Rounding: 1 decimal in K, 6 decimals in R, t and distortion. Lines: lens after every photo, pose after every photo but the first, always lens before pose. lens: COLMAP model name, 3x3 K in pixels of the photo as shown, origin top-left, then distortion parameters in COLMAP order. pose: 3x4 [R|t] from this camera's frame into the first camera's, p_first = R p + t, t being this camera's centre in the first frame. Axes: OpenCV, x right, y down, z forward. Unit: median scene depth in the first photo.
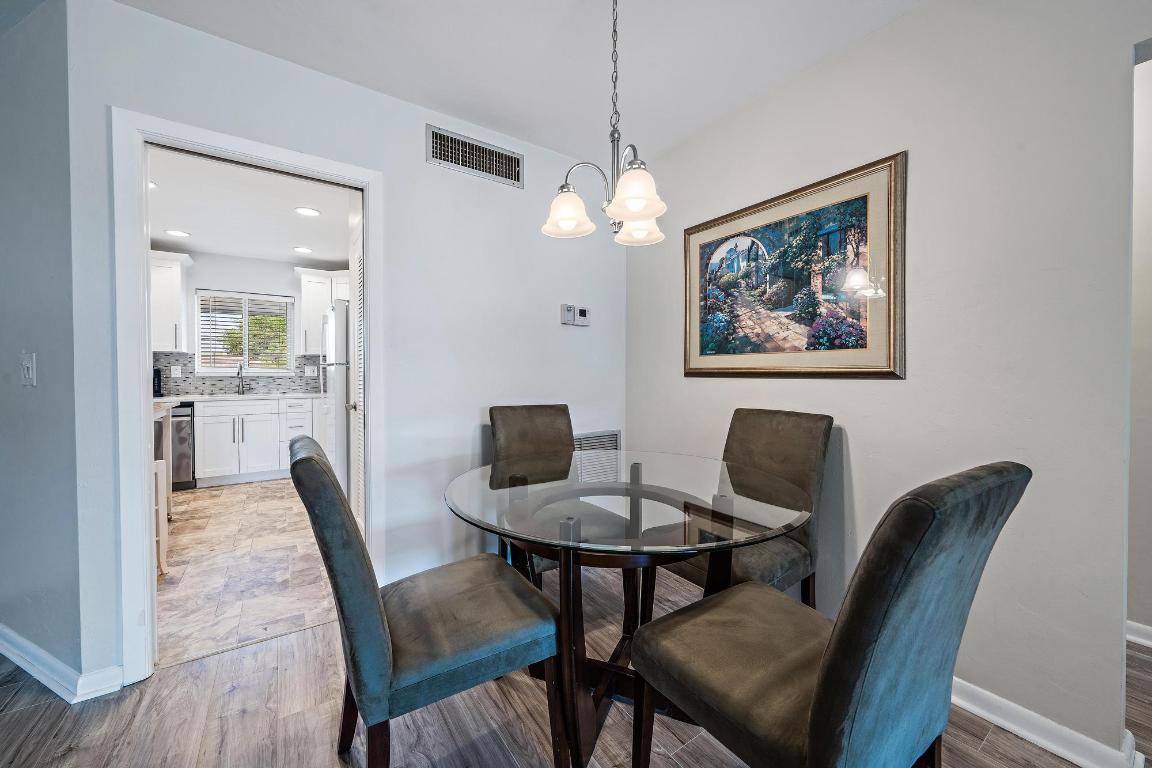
lens RADIAL K [[438.2, 0, 575.2], [0, 438.2, 380.9], [0, 0, 1]] dist [-0.002976, 0.000489]
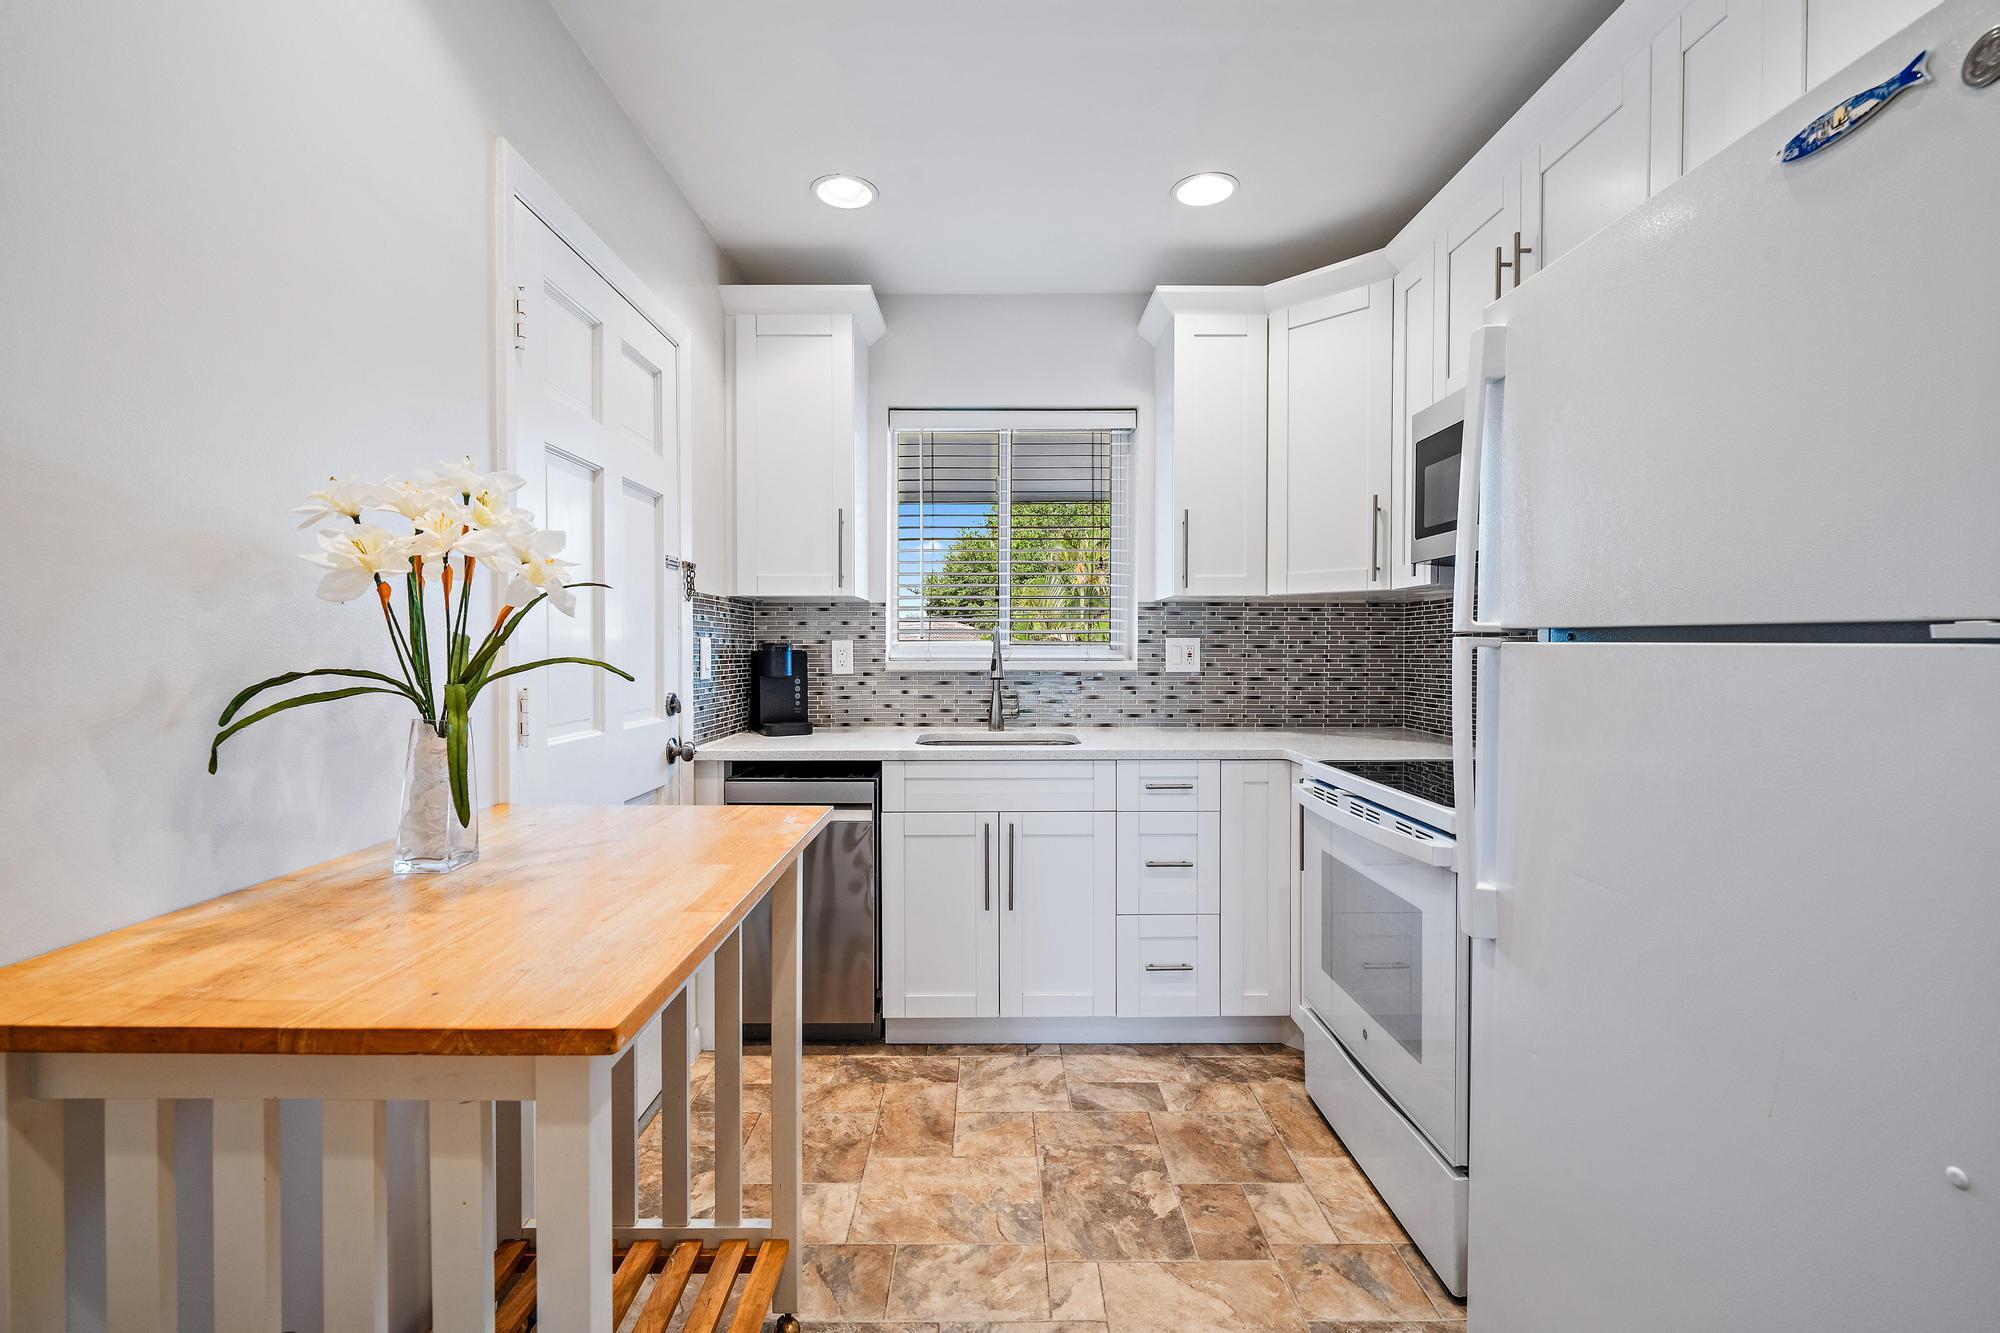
lens RADIAL K [[864.4, 0, 999.4], [0, 864.4, 663.2], [0, 0, 1]] dist [-0.002727, 0.000907]
pose [[0.833446, 0.008912, -0.552528, -0.432178], [-0.009370, 0.999954, 0.001996, -0.018594], [0.552521, 0.003514, 0.833492, 0.498610]]
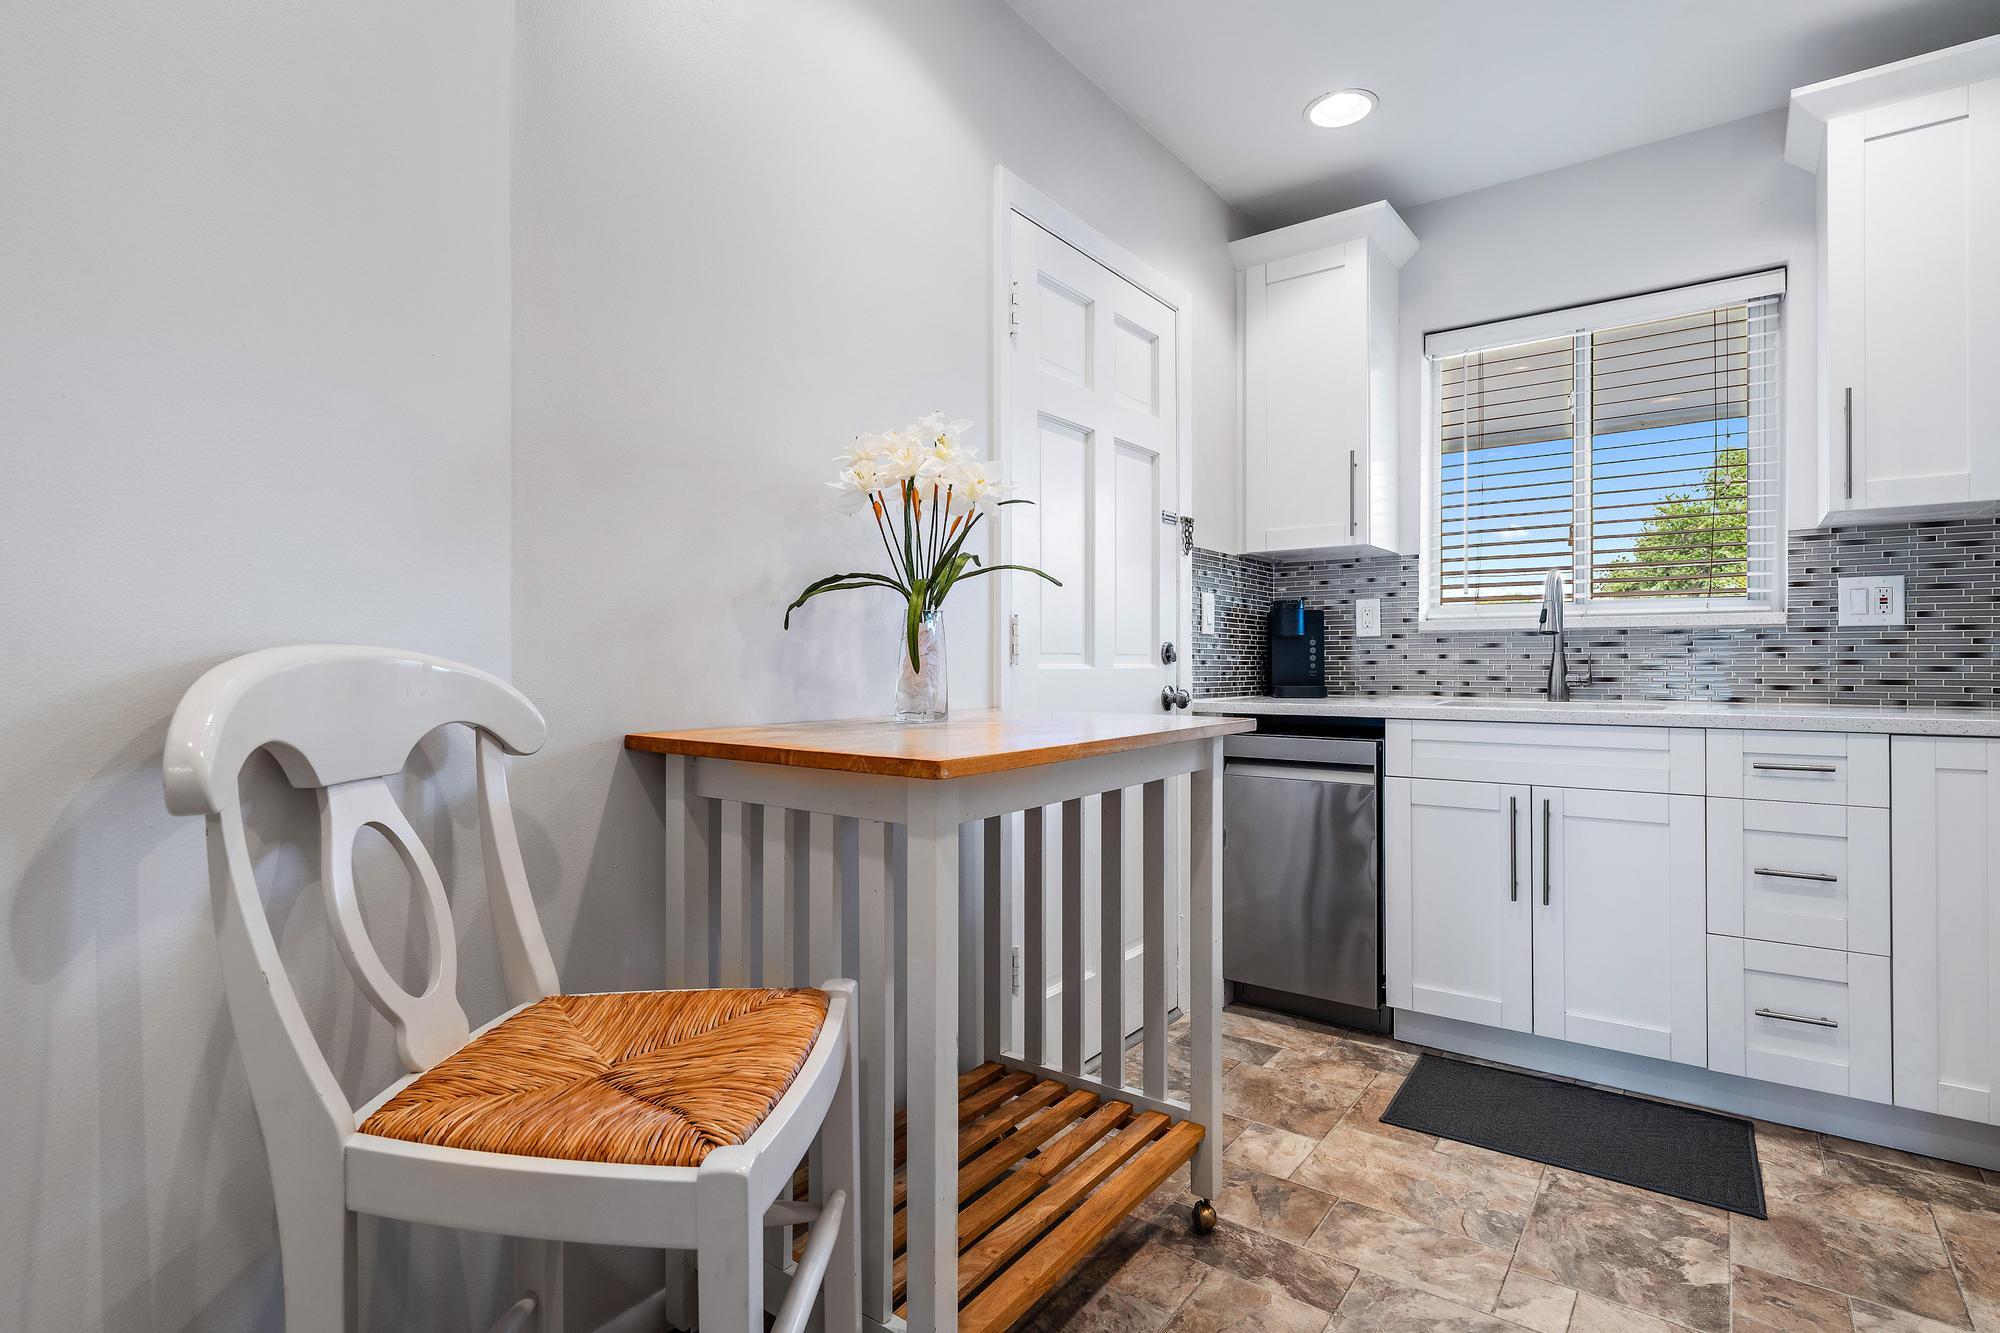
lens RADIAL K [[978.4, 0, 1002.4], [0, 978.4, 662.8], [0, 0, 1]] dist [0.000287, -0.001735]
pose [[0.339004, -0.000847, -0.940784, -0.347019], [-0.013899, 0.999886, -0.005908, 0.017718], [0.940682, 0.015078, 0.338954, 0.516569]]
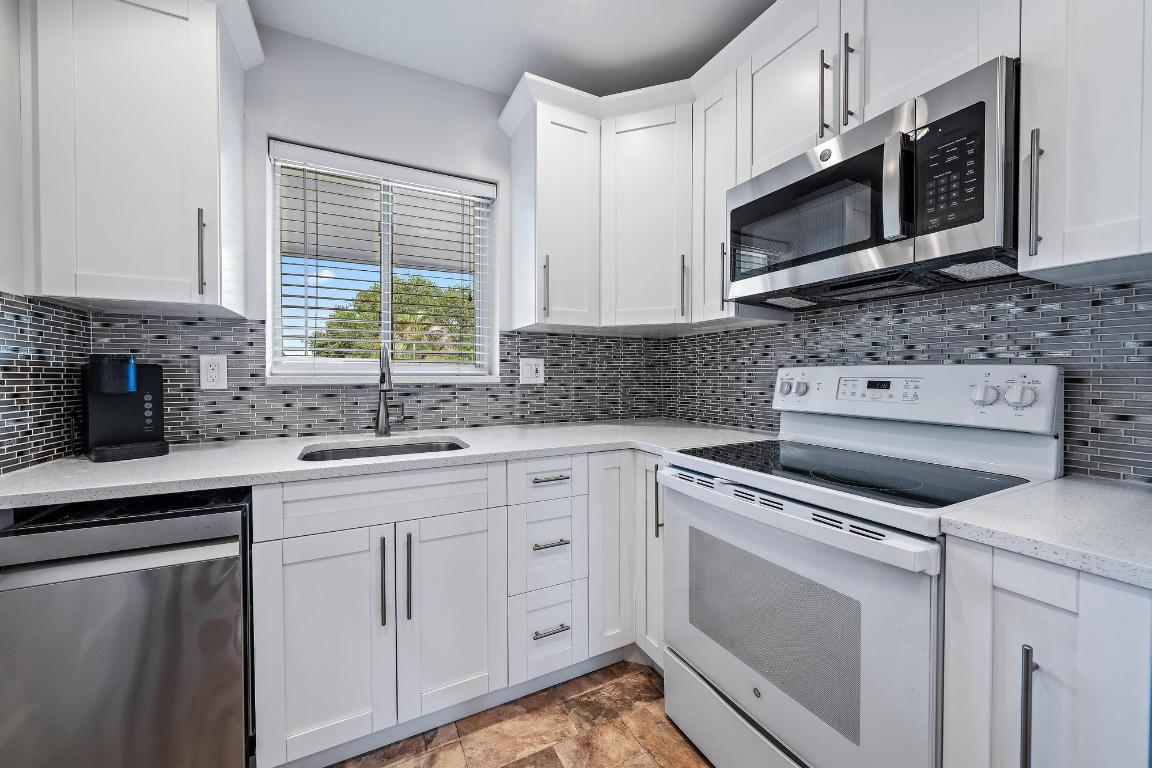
lens RADIAL K [[438.2, 0, 579.9], [0, 438.2, 380.7], [0, 0, 1]] dist [-0.002976, 0.000489]
pose [[0.992503, -0.000451, -0.122223, -0.576943], [-0.000113, 0.999989, -0.004610, -0.012798], [0.122224, 0.004589, 0.992492, 0.683970]]
